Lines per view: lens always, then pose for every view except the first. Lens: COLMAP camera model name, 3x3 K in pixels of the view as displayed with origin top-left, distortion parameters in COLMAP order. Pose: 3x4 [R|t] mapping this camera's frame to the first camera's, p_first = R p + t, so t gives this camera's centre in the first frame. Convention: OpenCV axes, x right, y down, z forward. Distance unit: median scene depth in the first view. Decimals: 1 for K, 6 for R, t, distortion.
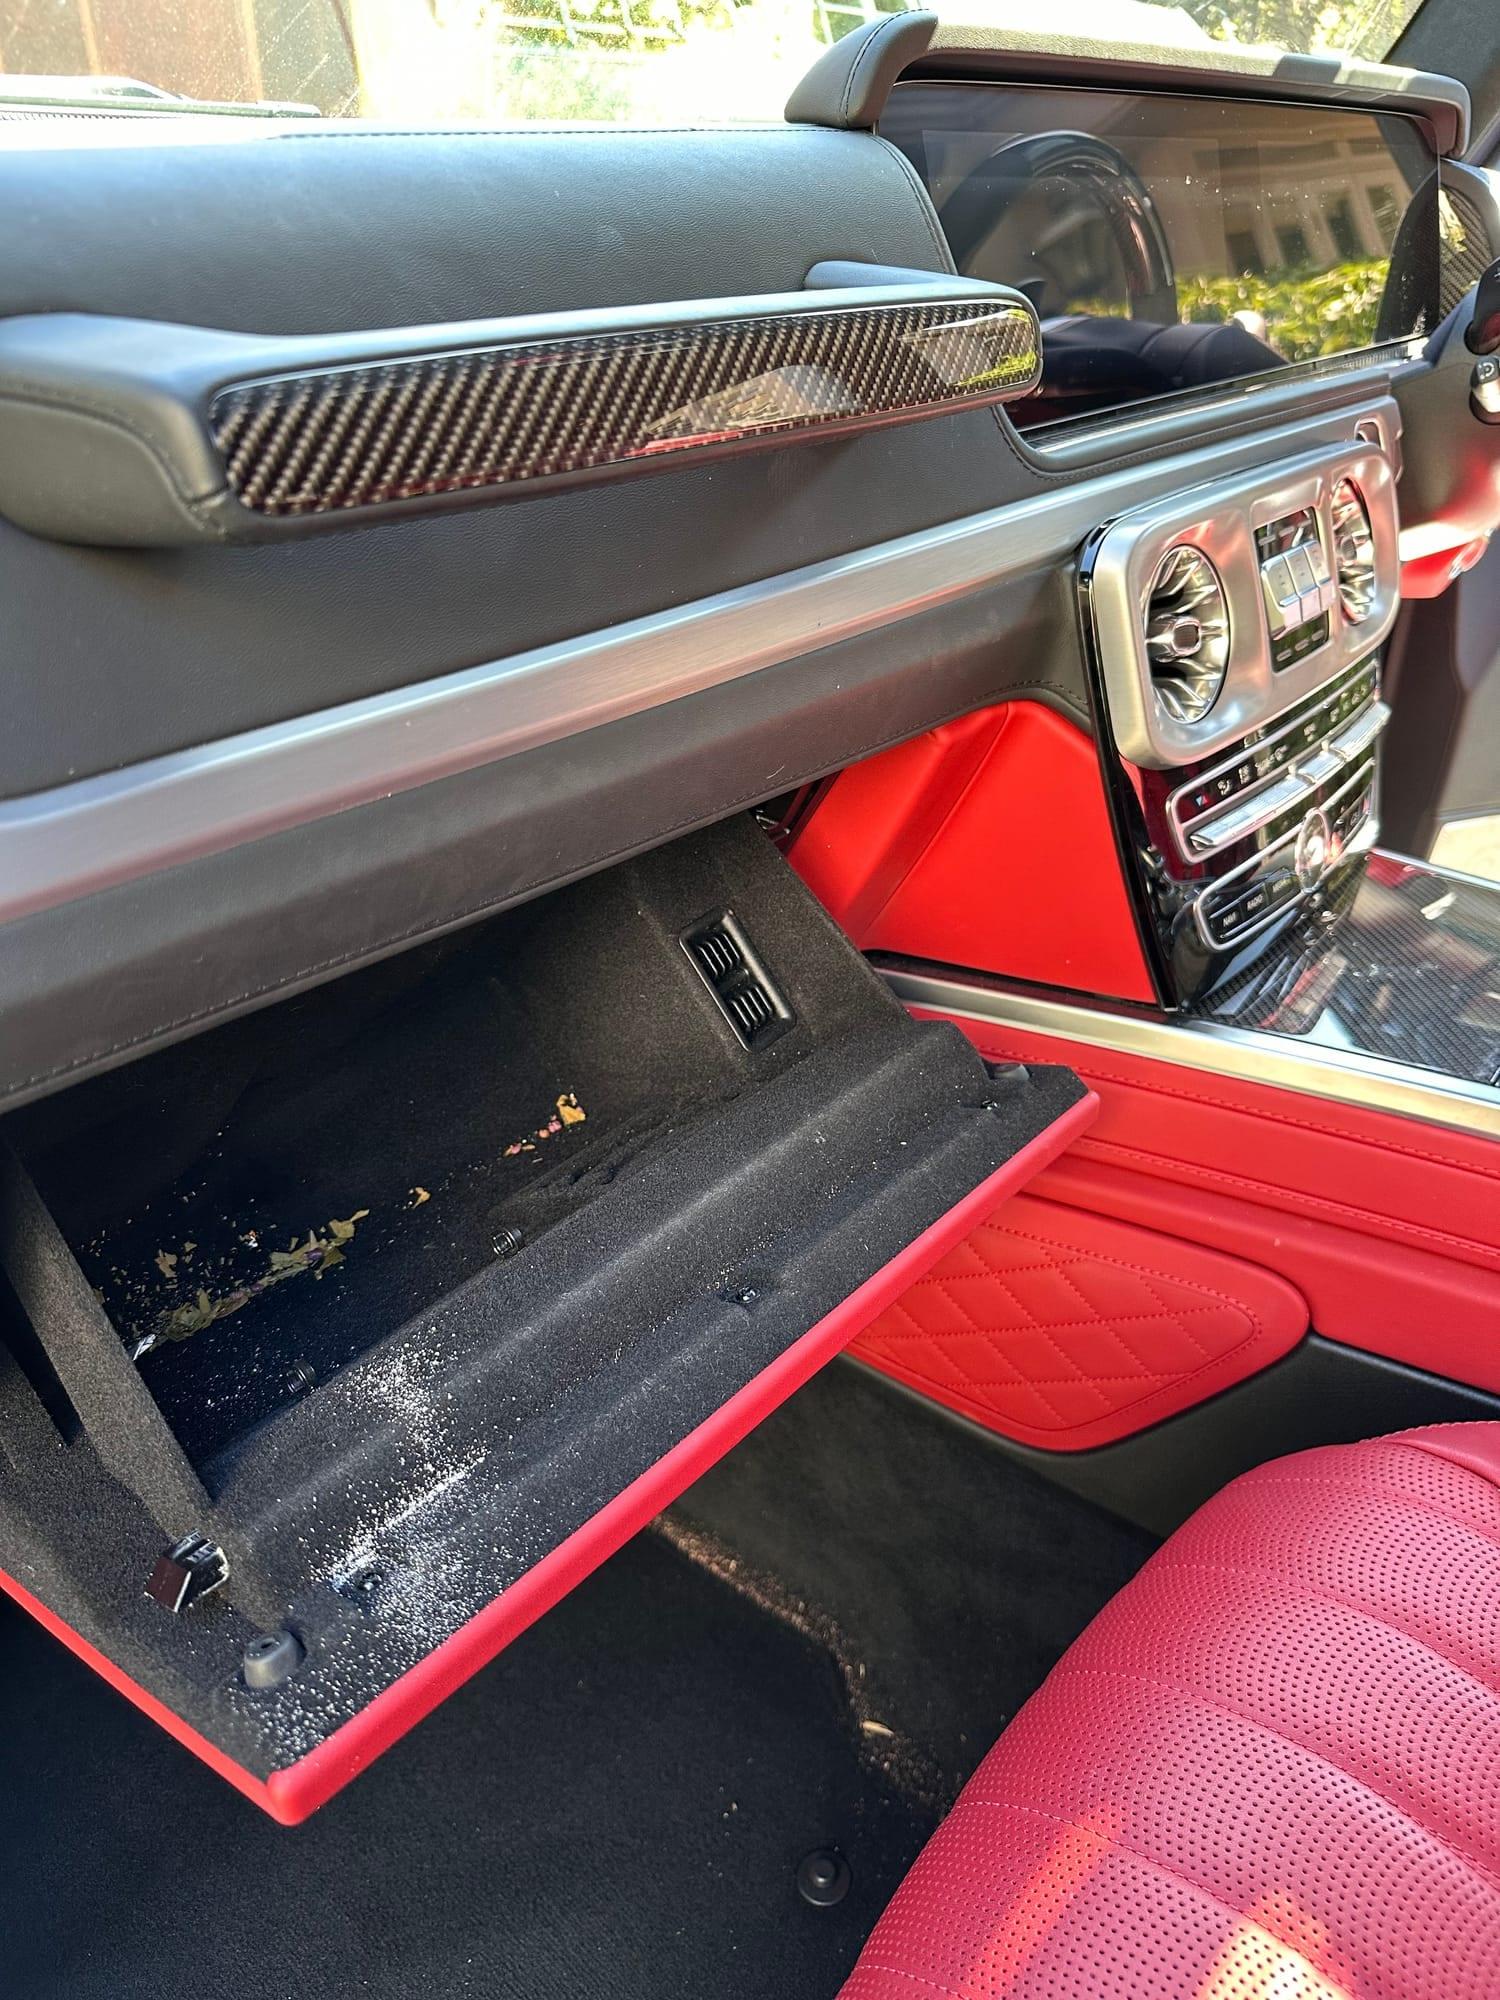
lens RADIAL K [[1514.6, 0, 694.3], [0, 1514.6, 1043.1], [0, 0, 1]] dist [0.138501, -0.263991]
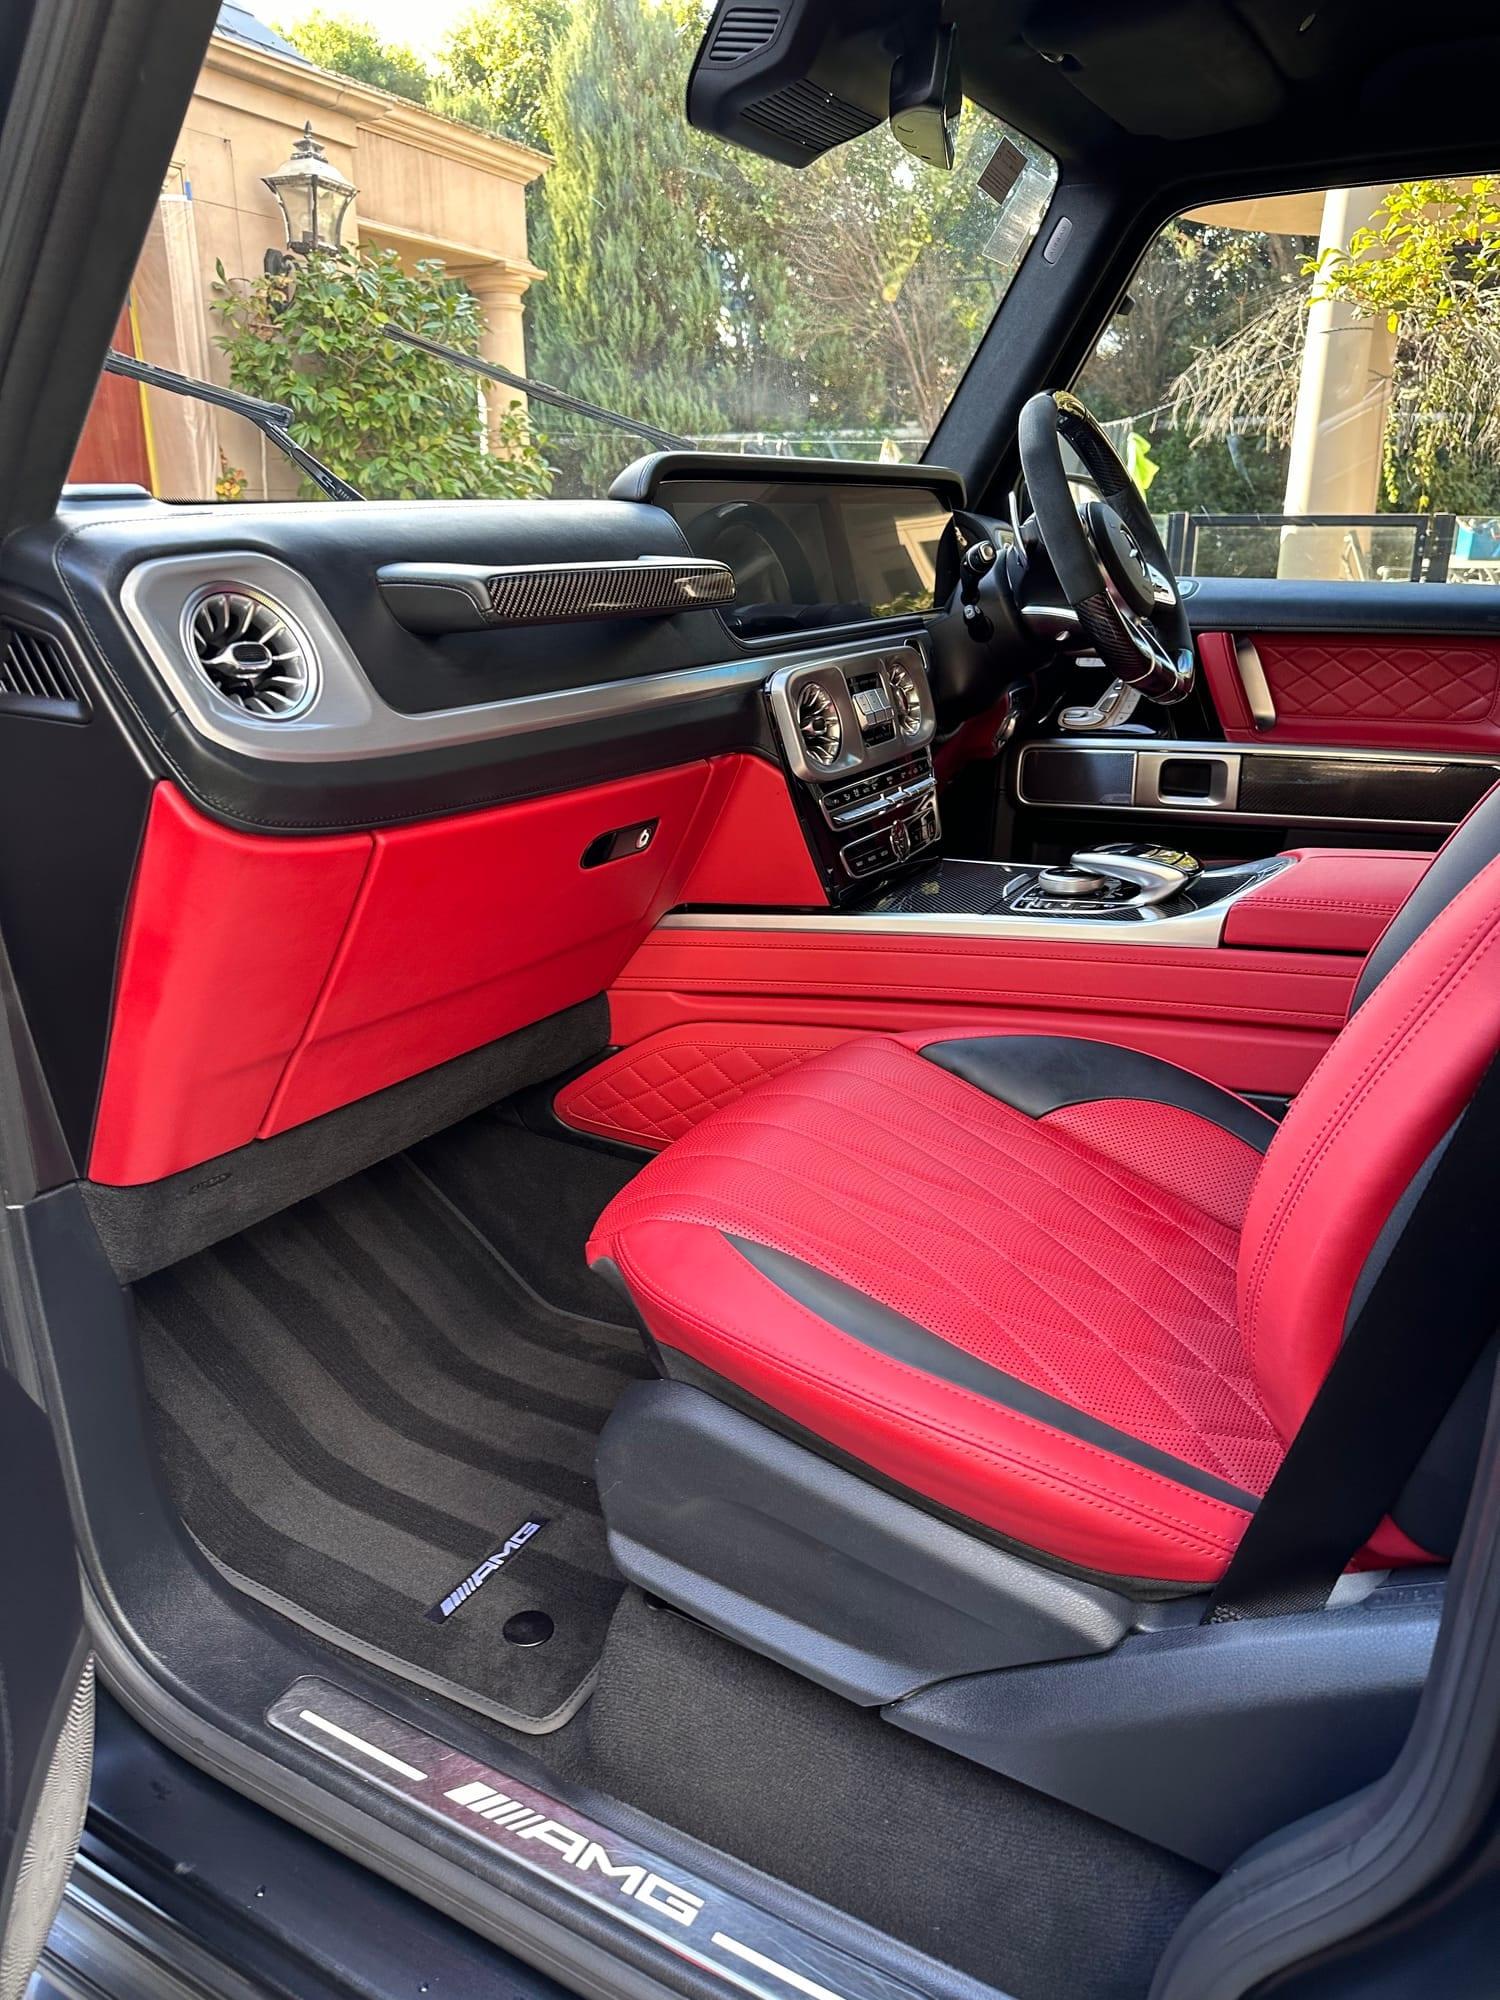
lens RADIAL K [[1514.6, 0, 694.3], [0, 1514.6, 1043.1], [0, 0, 1]] dist [0.138501, -0.263991]
pose [[0.983040, -0.076082, 0.166866, -0.225696], [0.107294, 0.976511, -0.186851, 0.531887], [-0.148730, 0.201586, 0.968113, -0.895755]]
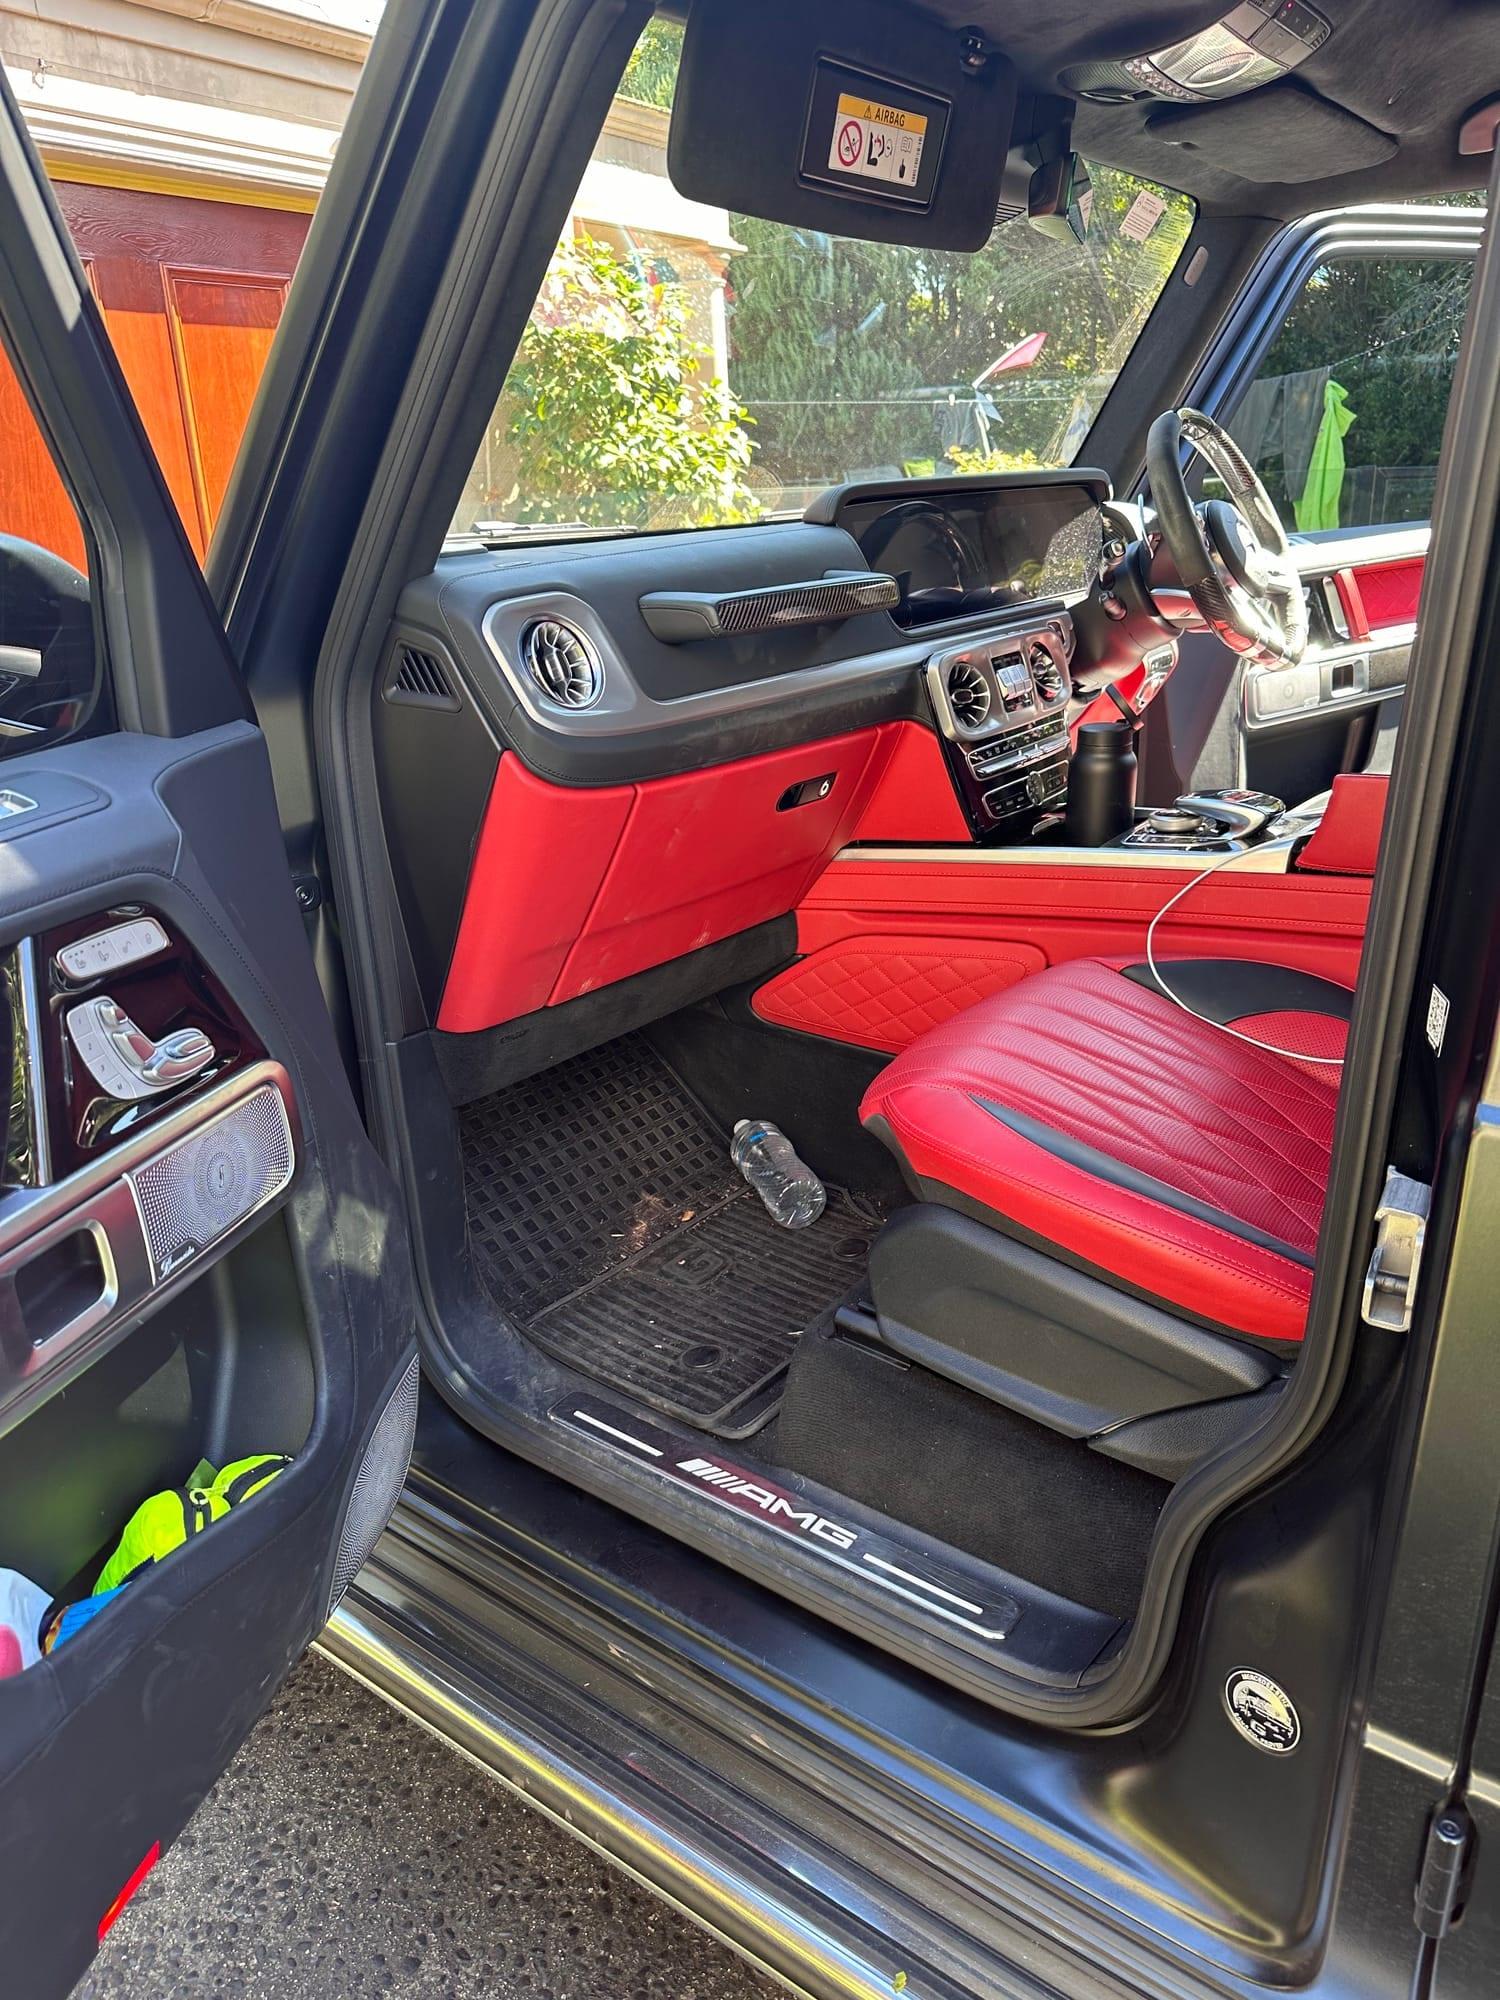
lens RADIAL K [[1514.6, 0, 694.3], [0, 1514.6, 1043.1], [0, 0, 1]] dist [0.138501, -0.263991]
pose [[0.996734, -0.067184, 0.044810, -0.303307], [0.073859, 0.982777, -0.169392, 0.733695], [-0.032658, 0.172149, 0.984529, -1.465383]]
